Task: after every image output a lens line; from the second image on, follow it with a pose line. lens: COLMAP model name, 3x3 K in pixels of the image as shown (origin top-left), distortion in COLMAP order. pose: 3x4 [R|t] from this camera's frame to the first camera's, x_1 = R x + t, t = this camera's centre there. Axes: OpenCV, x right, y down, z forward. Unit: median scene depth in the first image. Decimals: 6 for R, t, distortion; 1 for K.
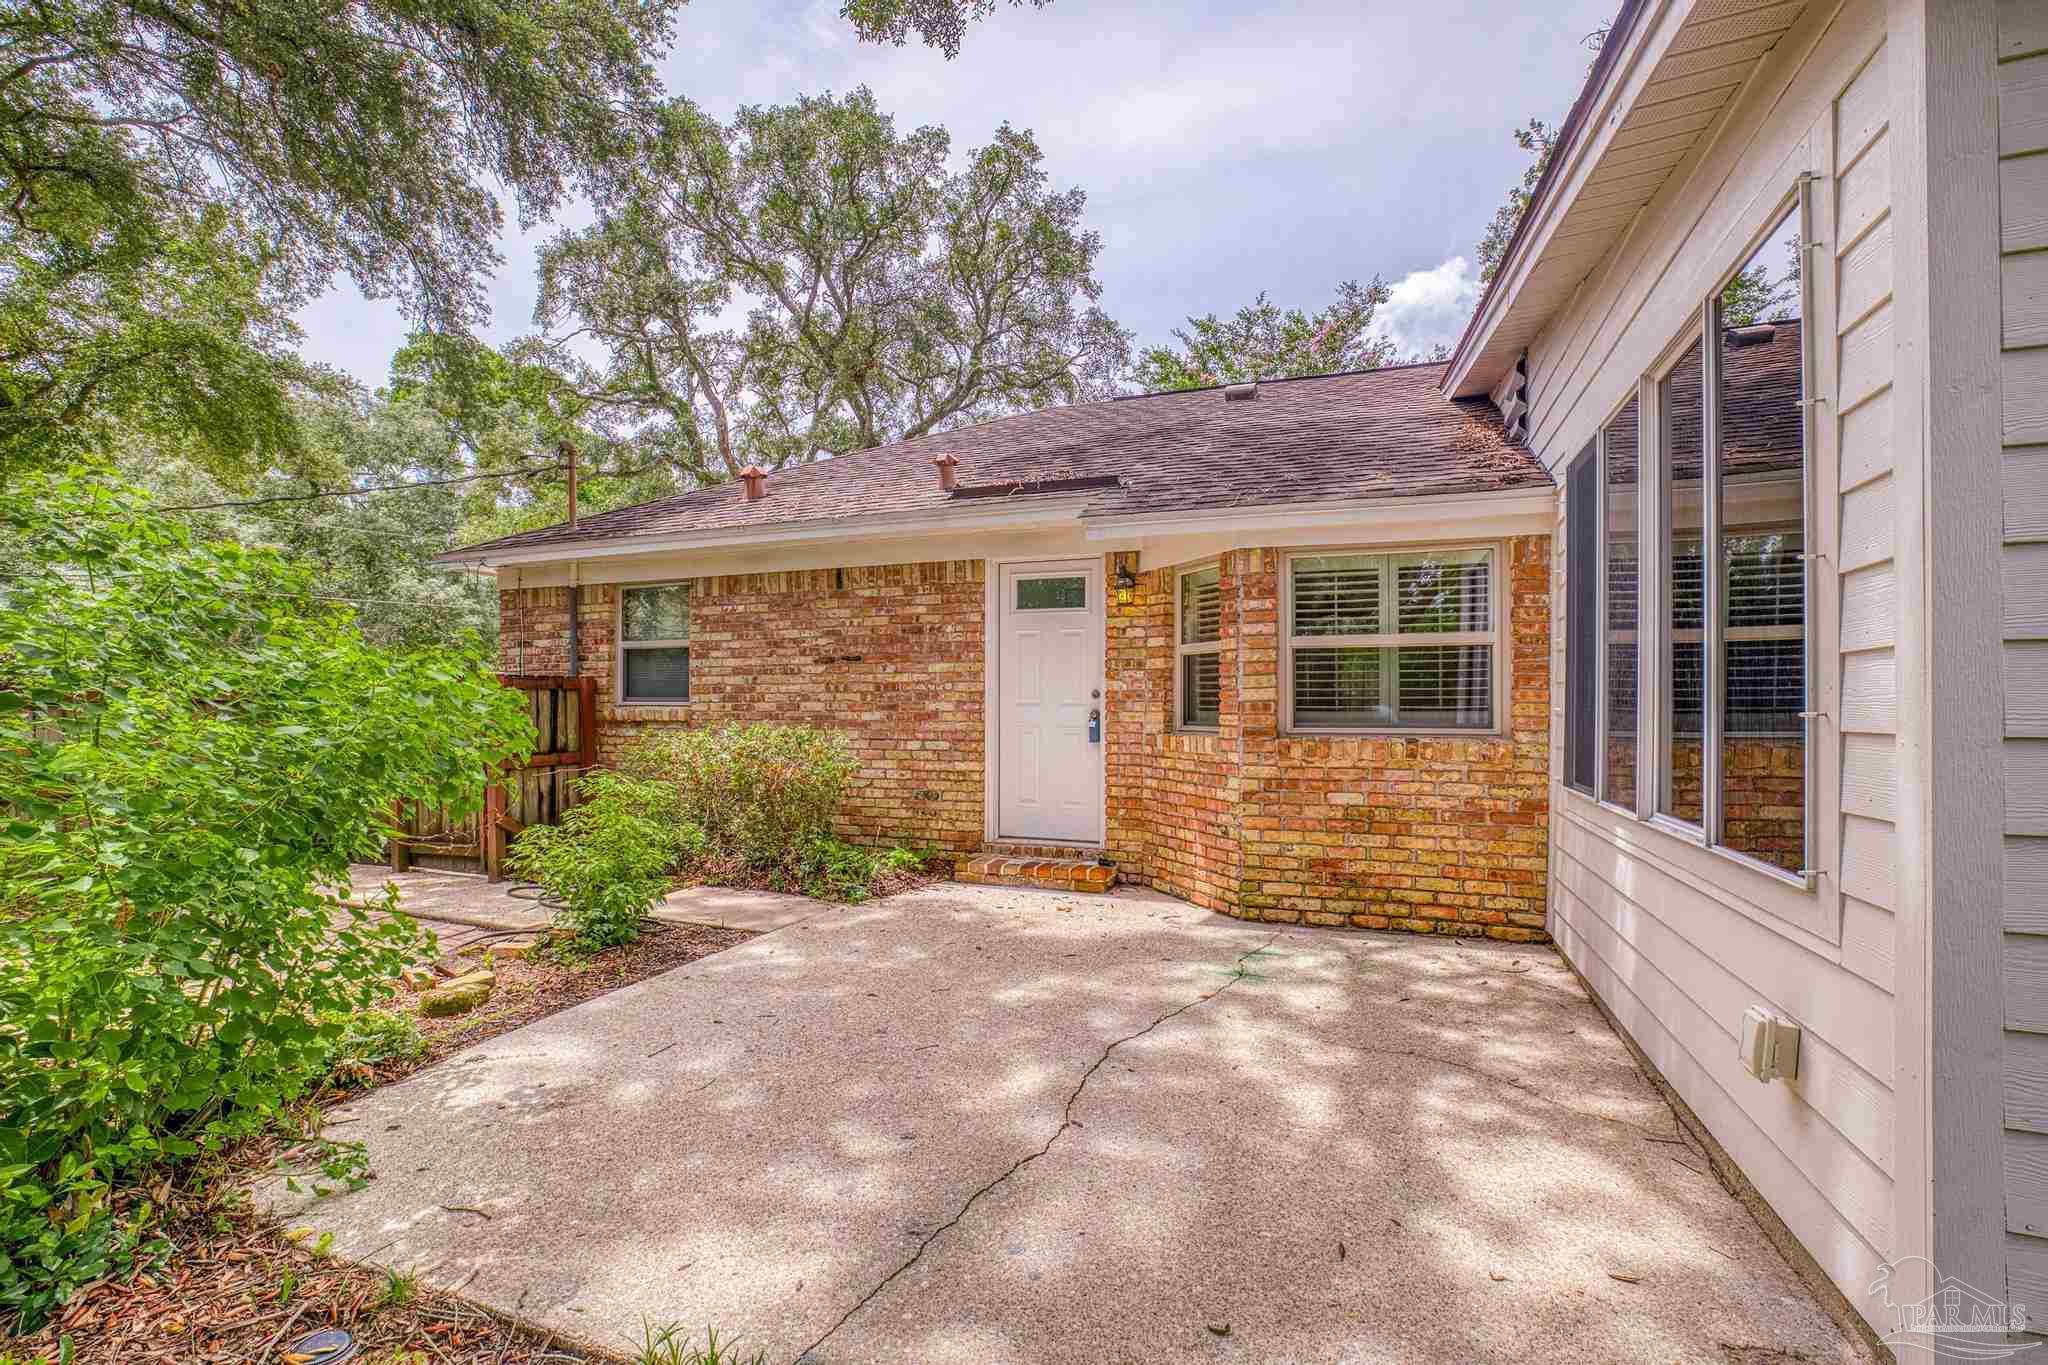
lens RADIAL K [[867.6, 0, 1022.3], [0, 867.6, 692.0], [0, 0, 1]] dist [-0.004944, 0.005895]
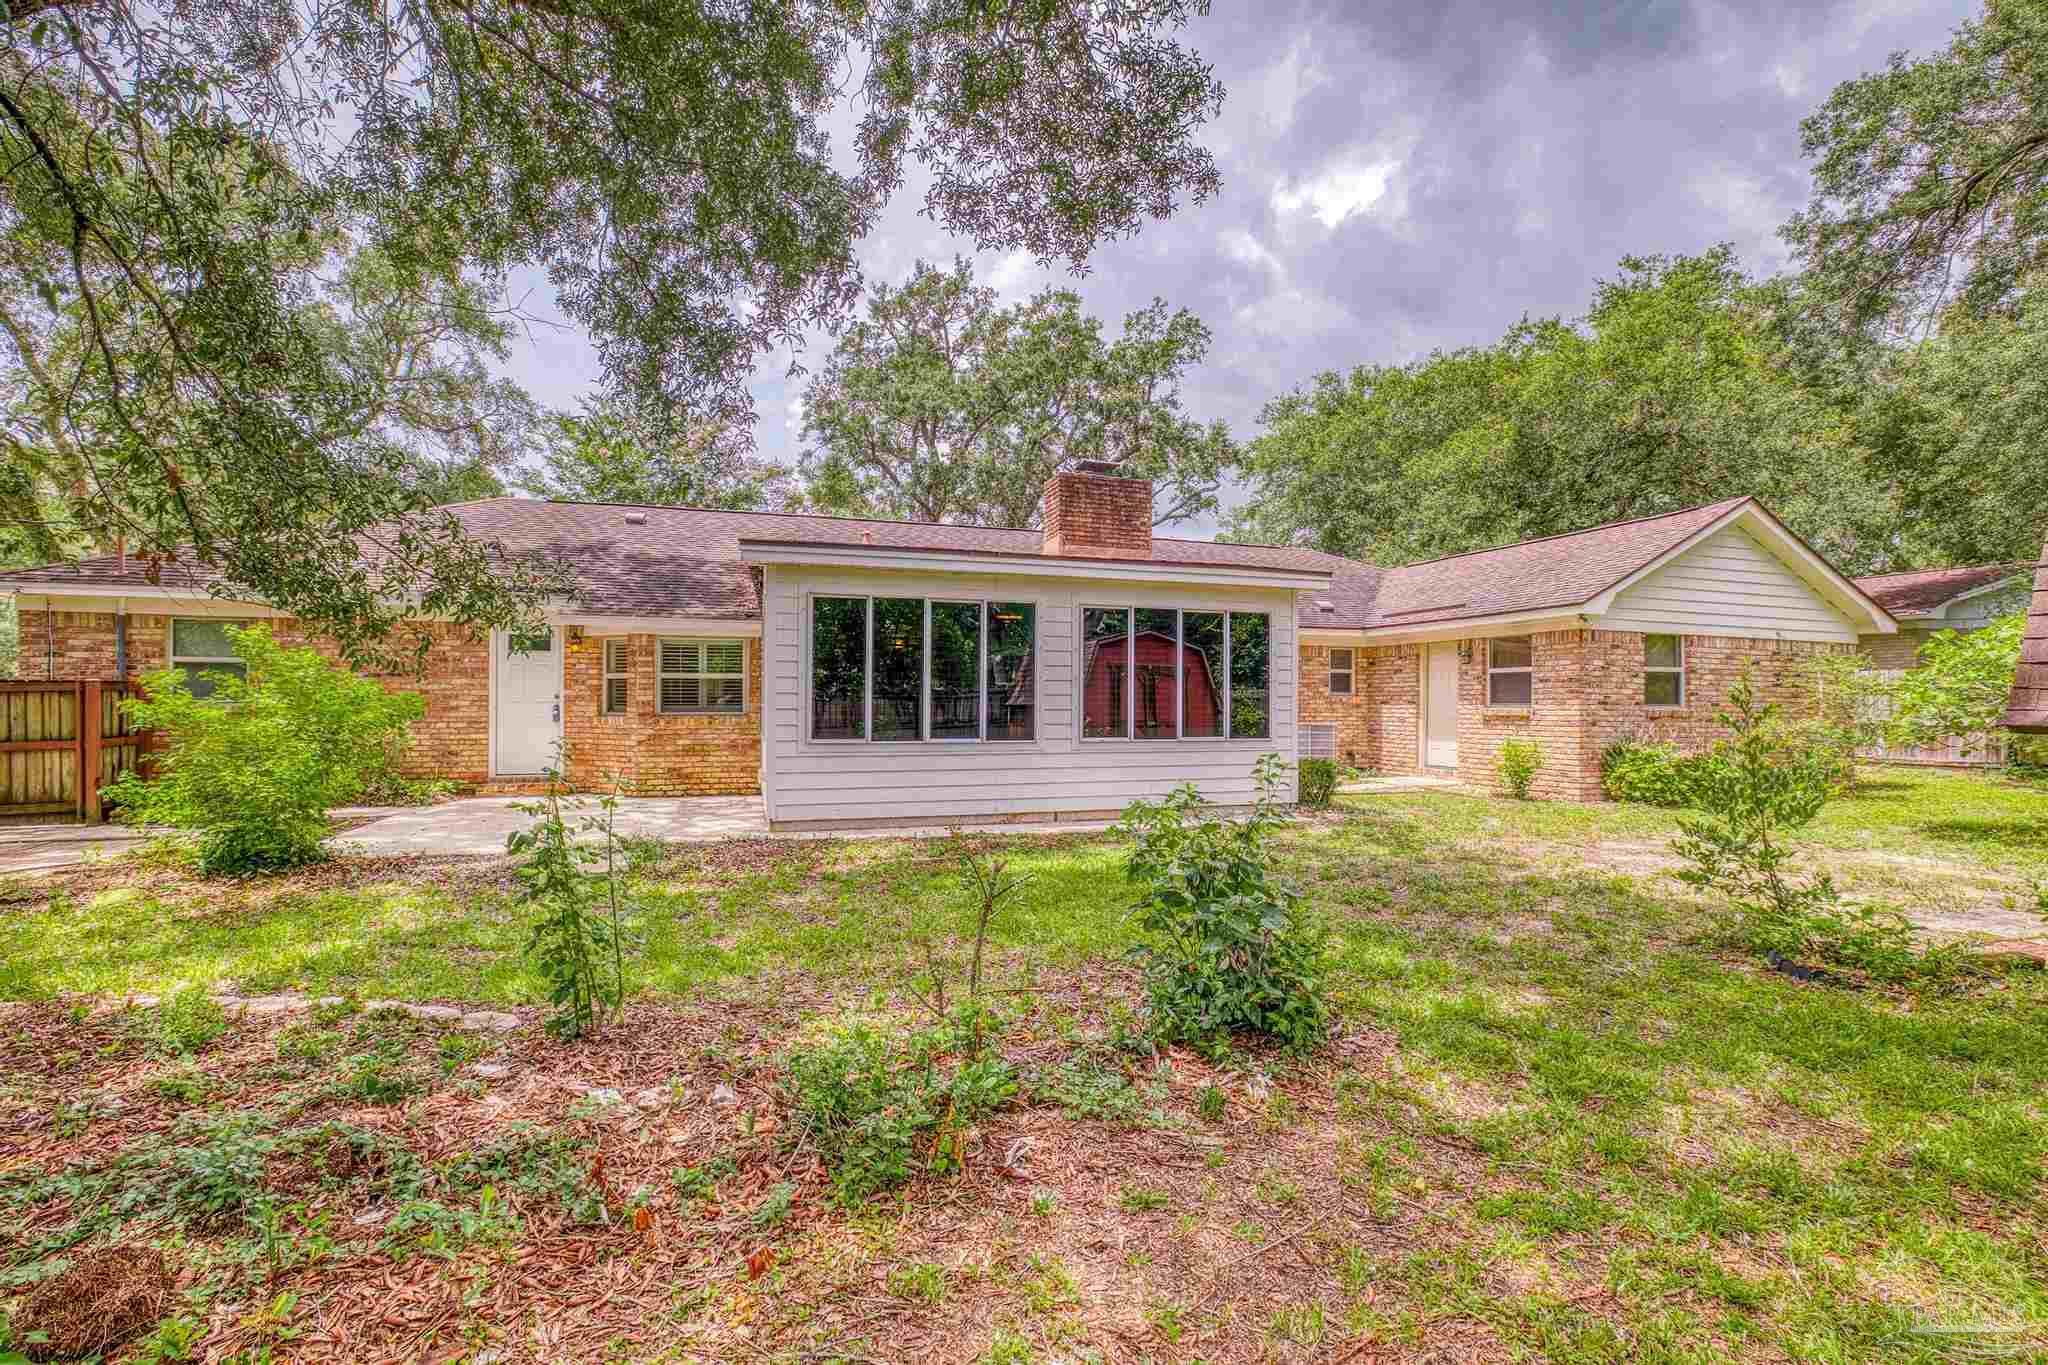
lens RADIAL K [[867.6, 0, 988.9], [0, 867.6, 698.3], [0, 0, 1]] dist [-0.004944, 0.005895]
pose [[0.800006, 0.004302, 0.599977, -0.288096], [-0.010081, 0.999930, 0.006272, -0.015127], [-0.599908, -0.011066, 0.799993, -1.057452]]
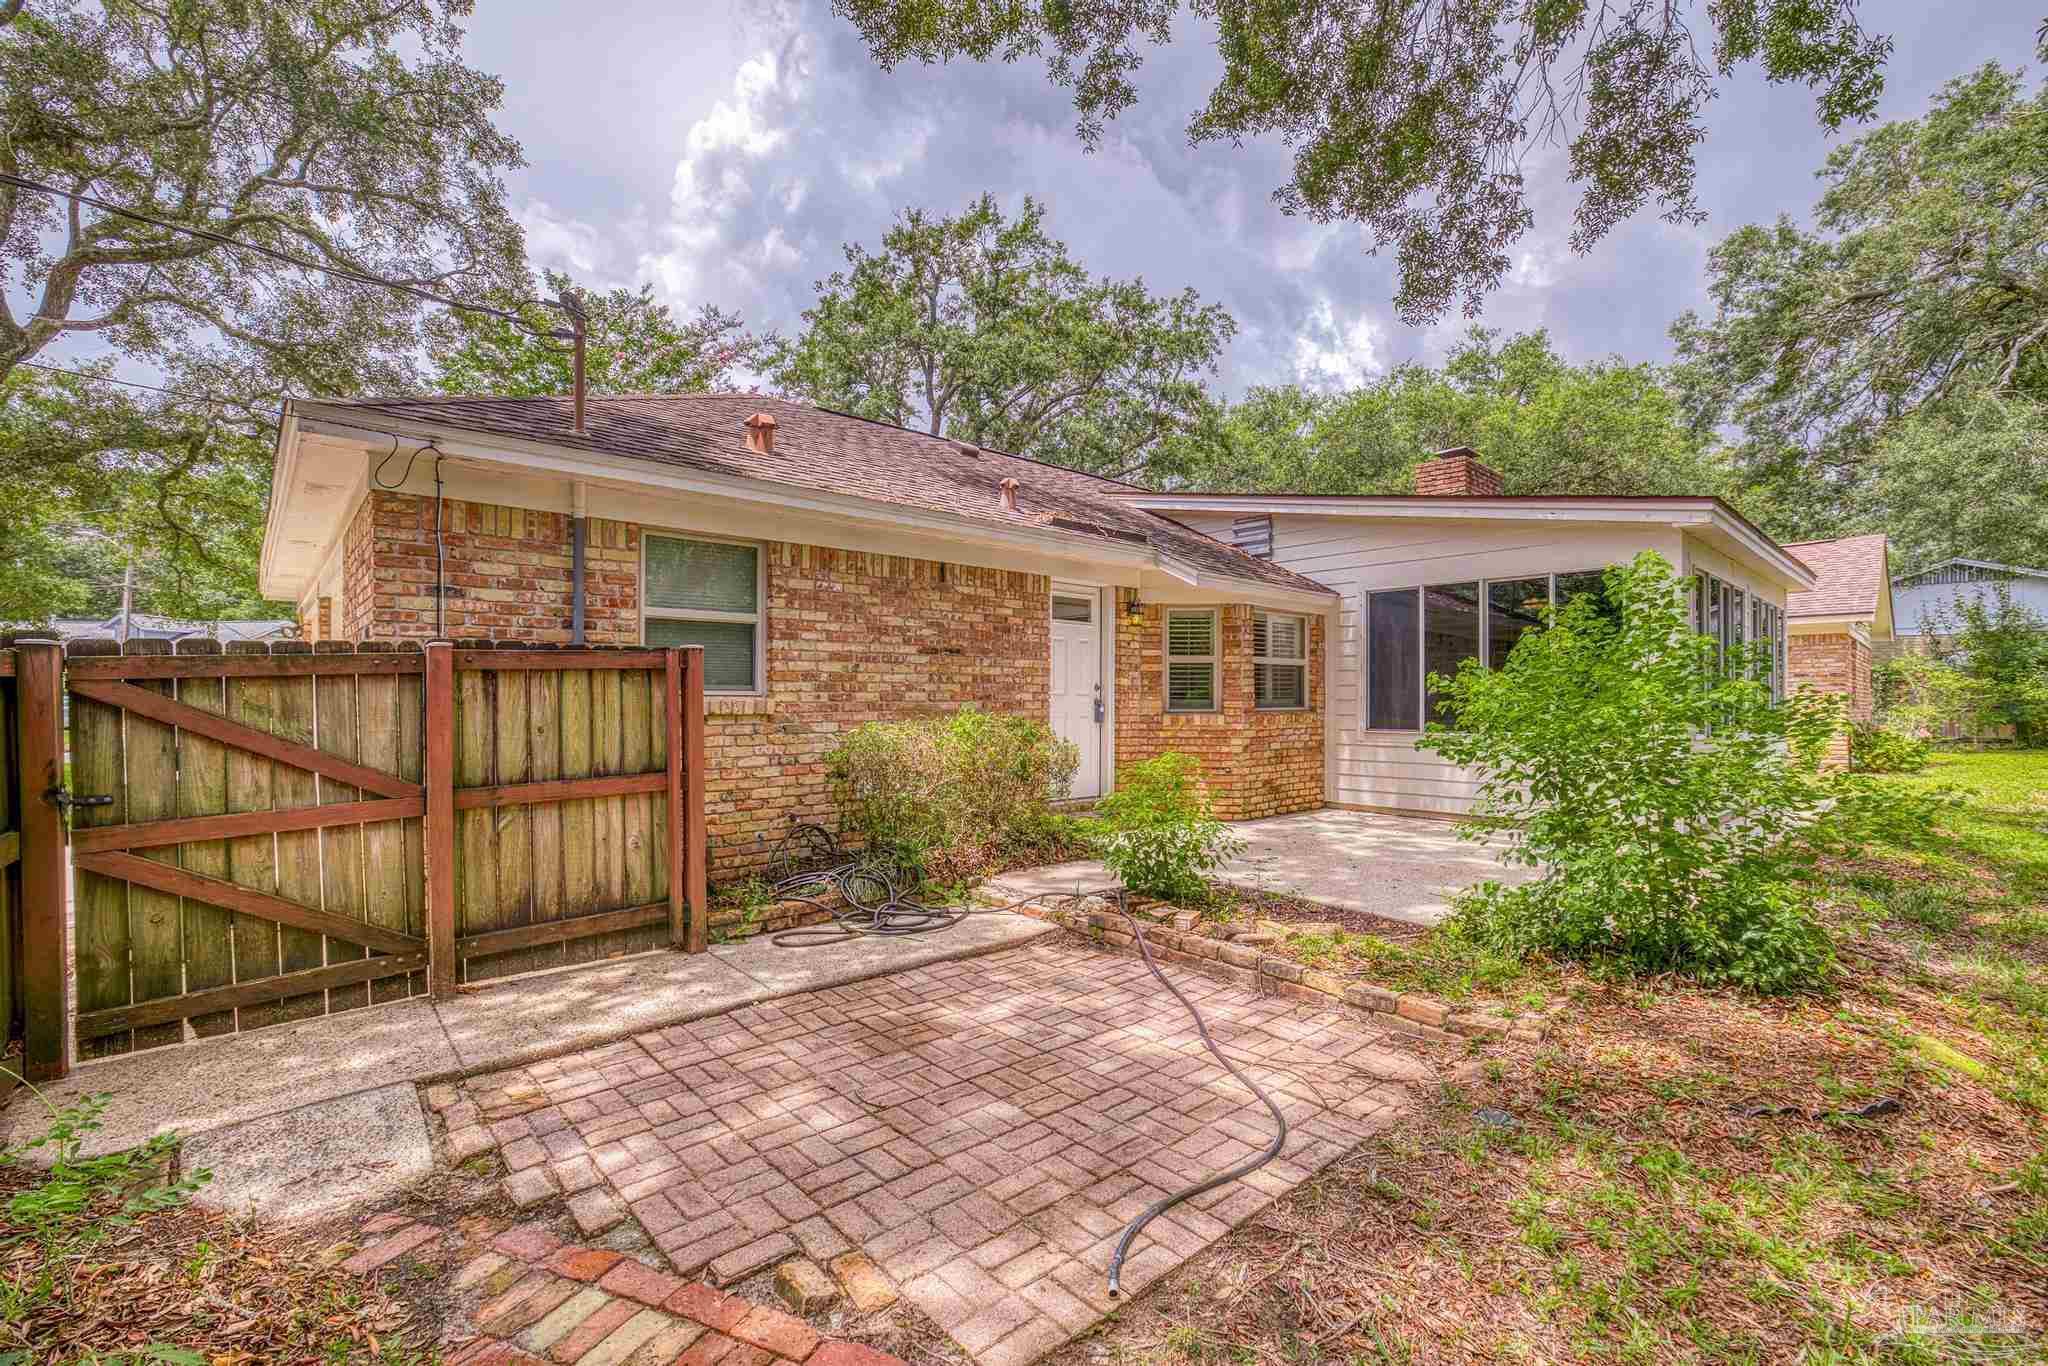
lens RADIAL K [[867.6, 0, 1004.4], [0, 867.6, 695.1], [0, 0, 1]] dist [-0.004944, 0.005895]
pose [[0.480913, 0.004501, 0.876757, -1.106532], [-0.008830, 0.999961, -0.000290, 0.015037], [-0.876724, -0.007603, 0.480934, 0.450336]]
